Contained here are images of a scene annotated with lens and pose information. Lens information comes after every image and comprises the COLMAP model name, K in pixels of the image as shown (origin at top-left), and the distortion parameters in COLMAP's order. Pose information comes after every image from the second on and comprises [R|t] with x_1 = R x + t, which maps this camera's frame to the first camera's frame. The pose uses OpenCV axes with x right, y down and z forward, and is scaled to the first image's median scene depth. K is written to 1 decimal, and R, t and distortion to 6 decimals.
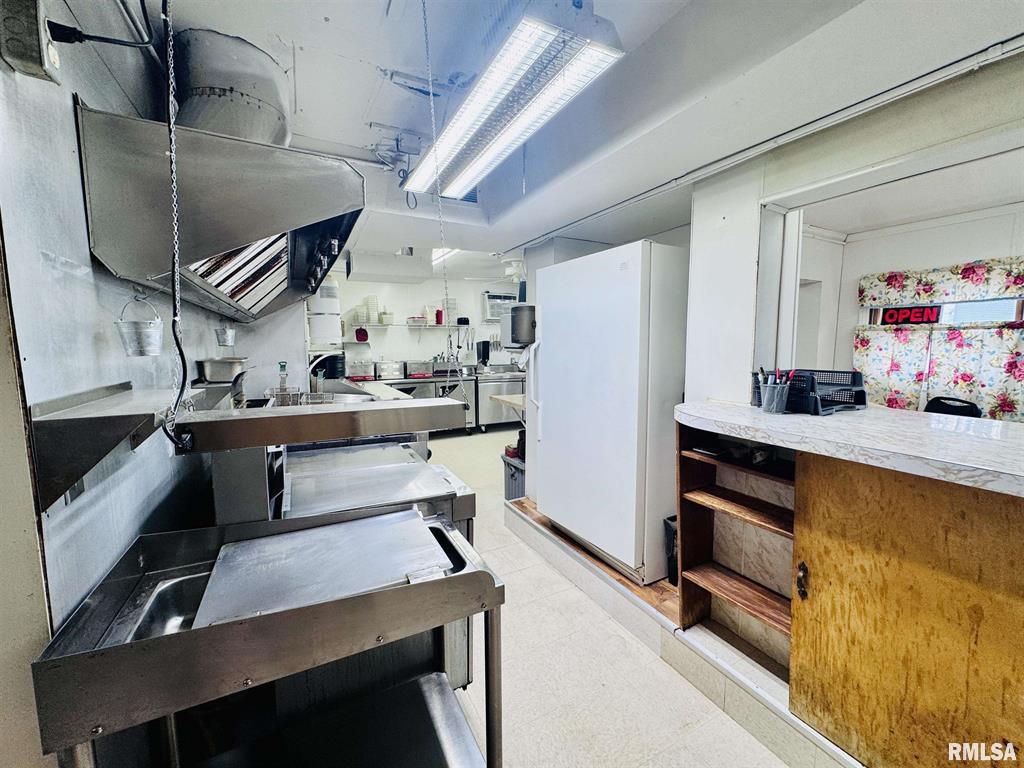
lens RADIAL K [[409.1, 0, 511.9], [0, 409.1, 382.6], [0, 0, 1]] dist [-0.004640, 0.000491]
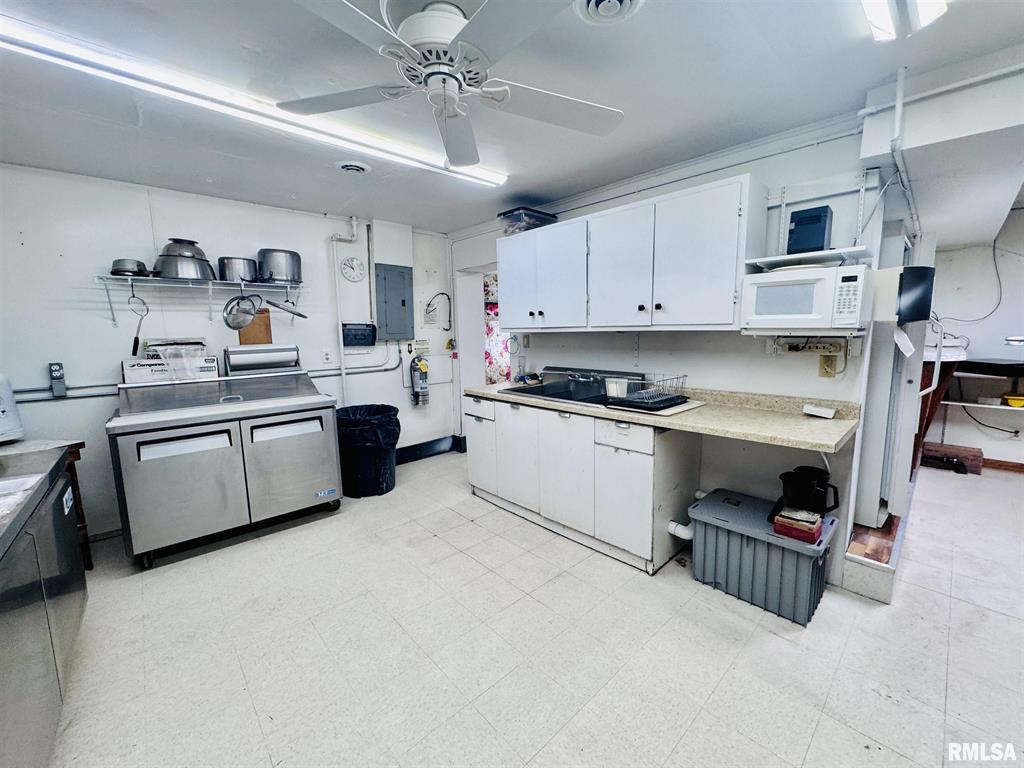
lens RADIAL K [[409.1, 0, 511.9], [0, 409.1, 382.6], [0, 0, 1]] dist [-0.004640, 0.000491]
pose [[-0.256491, -0.115006, 0.959680, -0.765795], [0.111062, 0.982812, 0.147462, -0.273450], [-0.960145, 0.144407, -0.239309, 2.900443]]
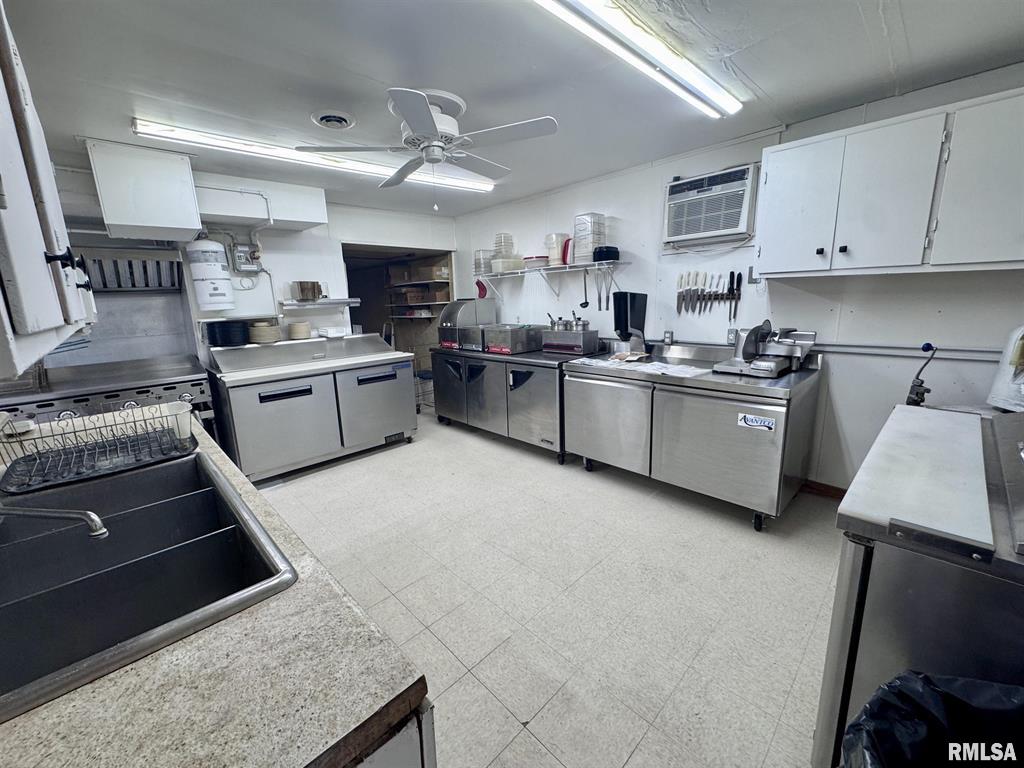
lens RADIAL K [[409.1, 0, 511.9], [0, 409.1, 382.6], [0, 0, 1]] dist [-0.004640, 0.000491]
pose [[0.290394, 0.189658, -0.937924, 1.331846], [-0.058572, 0.981847, 0.180405, -0.274244], [0.955113, 0.002548, 0.296231, 2.636293]]
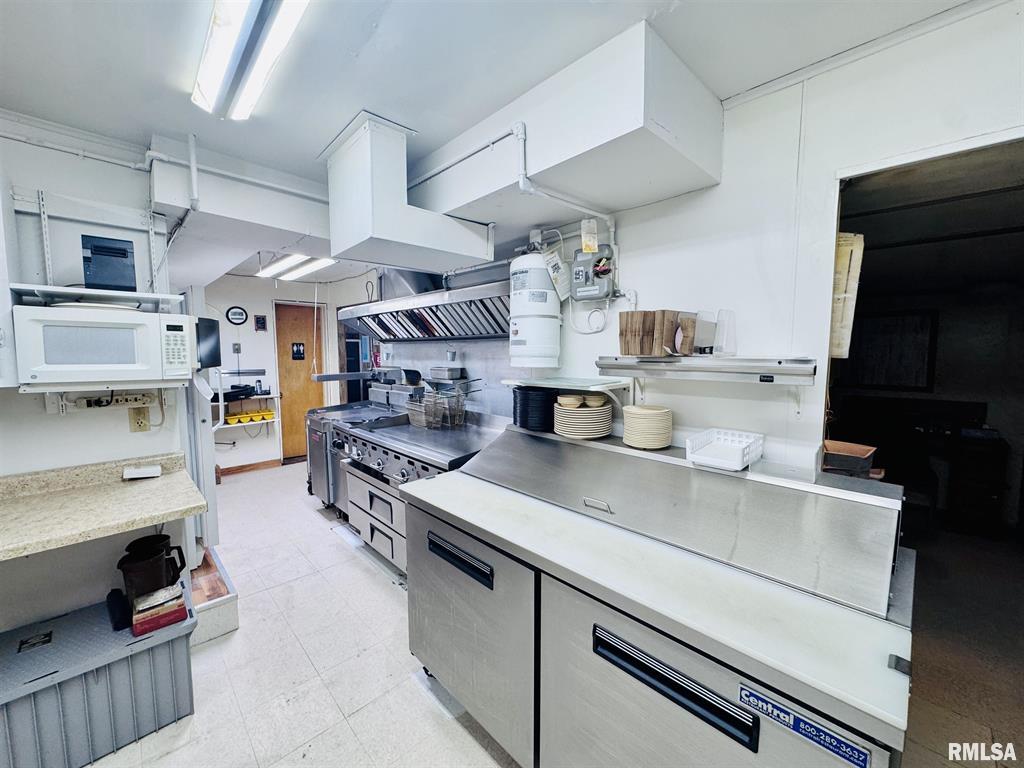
lens RADIAL K [[409.1, 0, 511.9], [0, 409.1, 382.6], [0, 0, 1]] dist [-0.004640, 0.000491]
pose [[-0.959073, 0.027815, -0.281788, -0.487902], [-0.022869, 0.984304, 0.174994, -0.338865], [0.282232, 0.174277, -0.943384, 2.964939]]
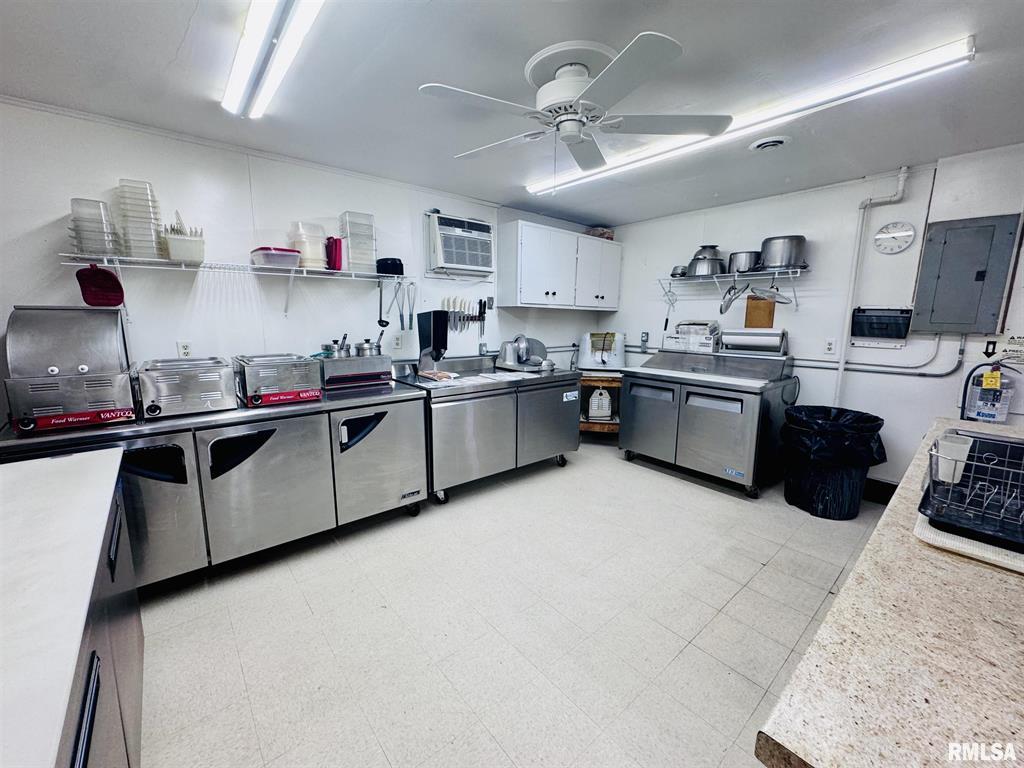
lens RADIAL K [[409.1, 0, 511.9], [0, 409.1, 382.6], [0, 0, 1]] dist [-0.004640, 0.000491]
pose [[0.974956, -0.022871, 0.221220, -0.321987], [0.008303, 0.997748, 0.066559, -0.175942], [-0.222244, -0.063055, 0.972950, 1.837469]]
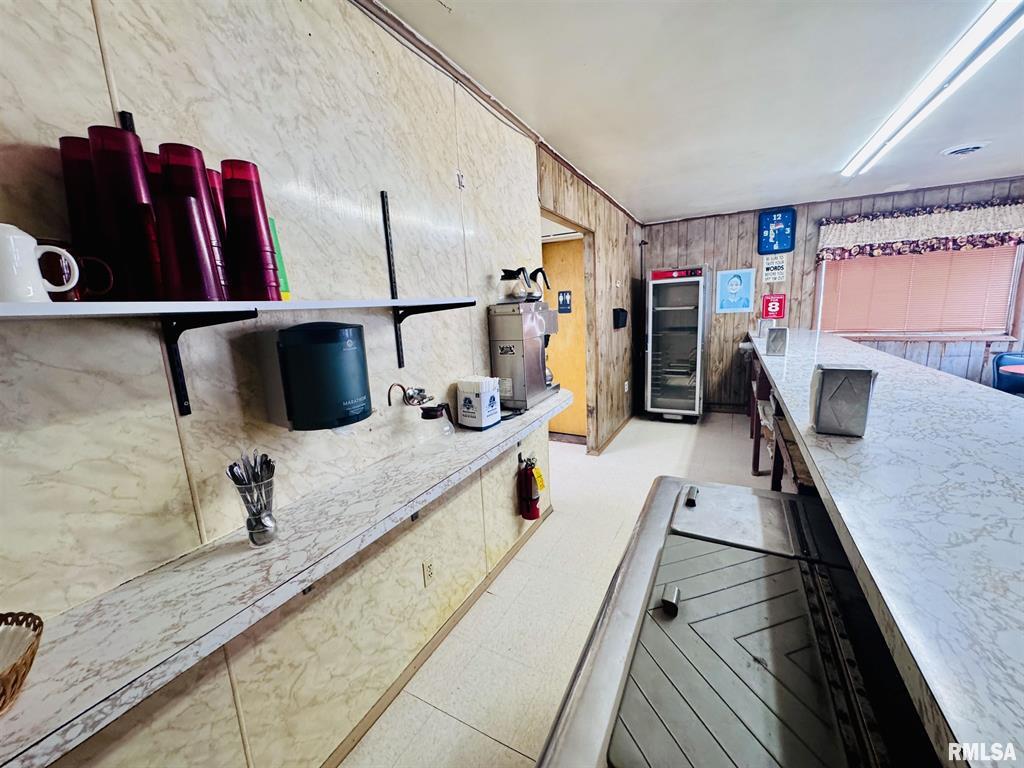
lens RADIAL K [[409.1, 0, 511.9], [0, 409.1, 382.6], [0, 0, 1]] dist [-0.004640, 0.000491]
pose [[-0.561410, -0.119674, 0.818839, -1.632700], [0.128006, 0.965020, 0.228801, -0.132407], [-0.817578, 0.233268, -0.526453, 1.225918]]
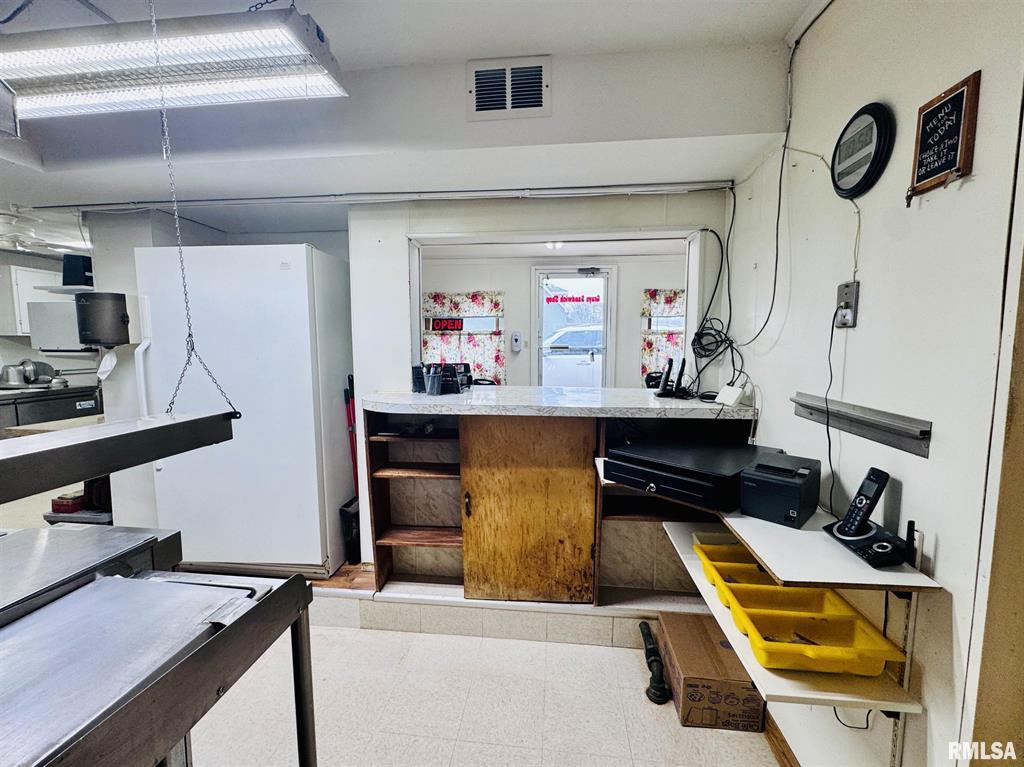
lens RADIAL K [[424.6, 0, 516.5], [0, 424.6, 381.4], [0, 0, 1]] dist [-0.009399, -0.000136]
pose [[0.549217, -0.072325, 0.832544, -0.303263], [0.078380, 0.996314, 0.034846, 0.000484], [-0.831996, 0.046117, 0.552861, -0.014555]]
